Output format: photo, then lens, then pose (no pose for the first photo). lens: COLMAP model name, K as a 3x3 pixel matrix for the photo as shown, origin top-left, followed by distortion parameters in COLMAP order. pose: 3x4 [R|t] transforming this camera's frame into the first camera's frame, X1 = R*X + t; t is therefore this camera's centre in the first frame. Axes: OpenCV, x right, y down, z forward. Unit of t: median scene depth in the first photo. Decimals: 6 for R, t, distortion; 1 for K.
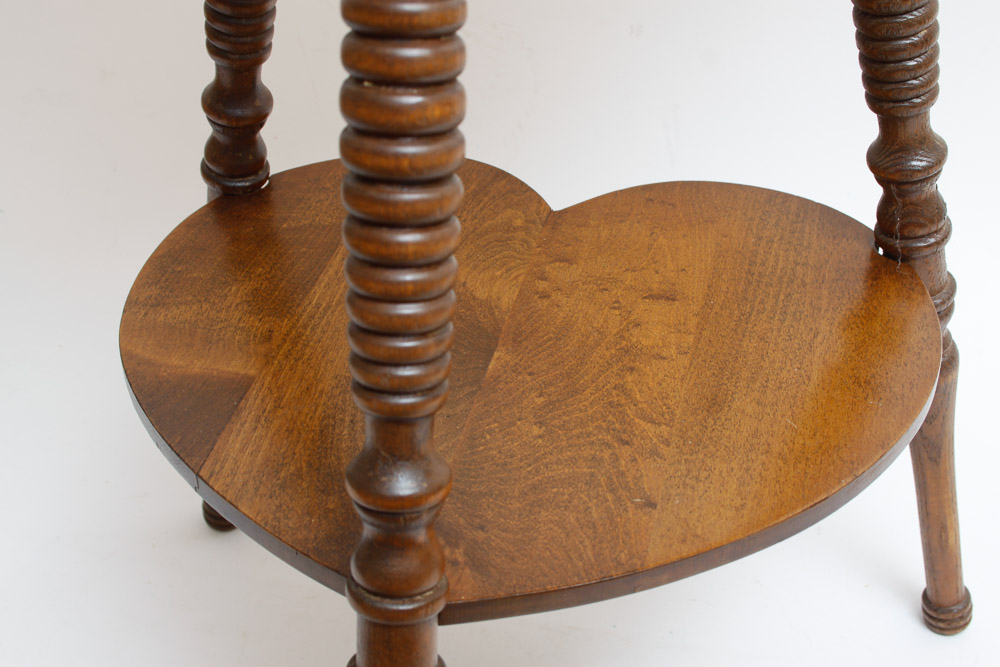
lens RADIAL K [[1512.8, 0, 490.2], [0, 1512.8, 336.6], [0, 0, 1]] dist [0.034195, 0.000000]
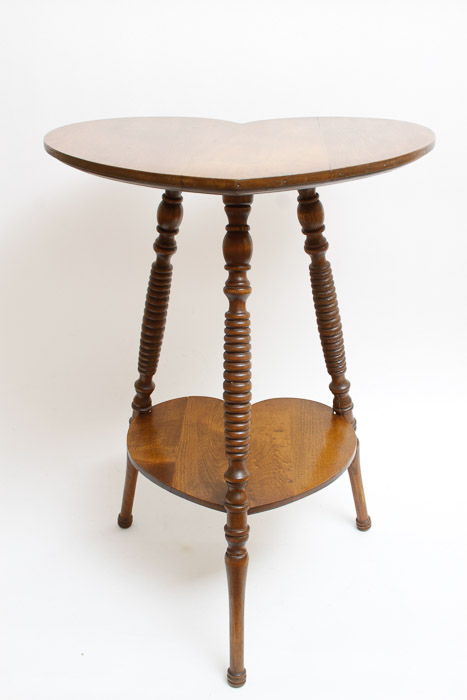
lens RADIAL K [[860.4, 0, 232.5], [0, 860.4, 343.5], [0, 0, 1]] dist [-0.041244, 0.000000]
pose [[0.979406, -0.068552, 0.189908, -0.365136], [0.099073, 0.982745, -0.156198, 0.077580], [-0.175923, 0.171796, 0.969297, -0.978467]]
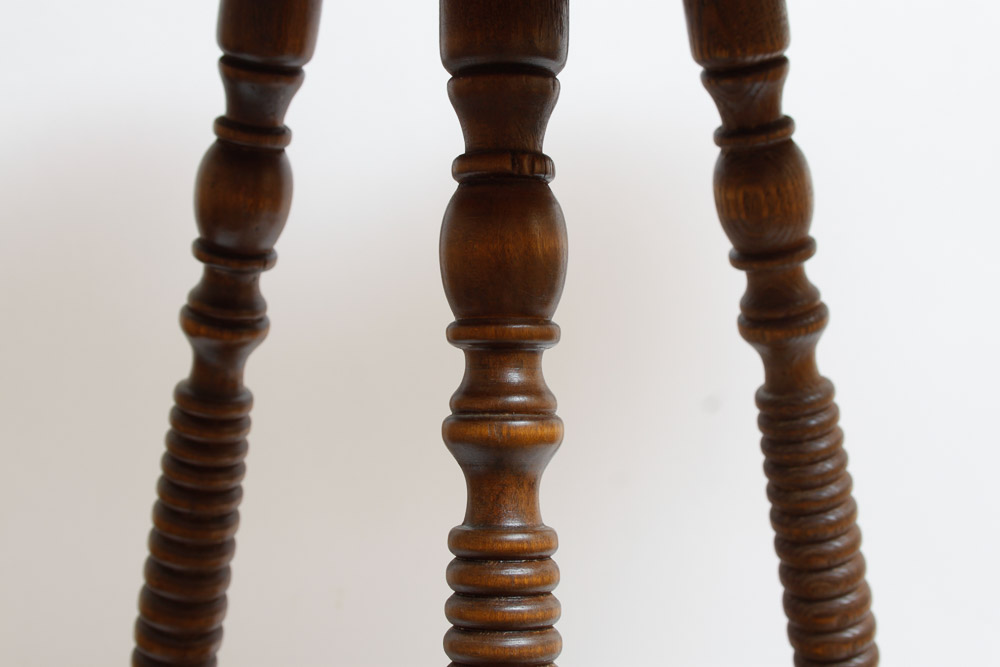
lens RADIAL K [[1751.1, 0, 506.0], [0, 1751.1, 335.3], [0, 0, 1]] dist [0.201209, 0.000000]
pose [[0.973149, -0.022743, 0.229048, -0.212352], [0.108887, 0.922205, -0.371055, -0.027772], [-0.202790, 0.386033, 0.899919, -0.118369]]
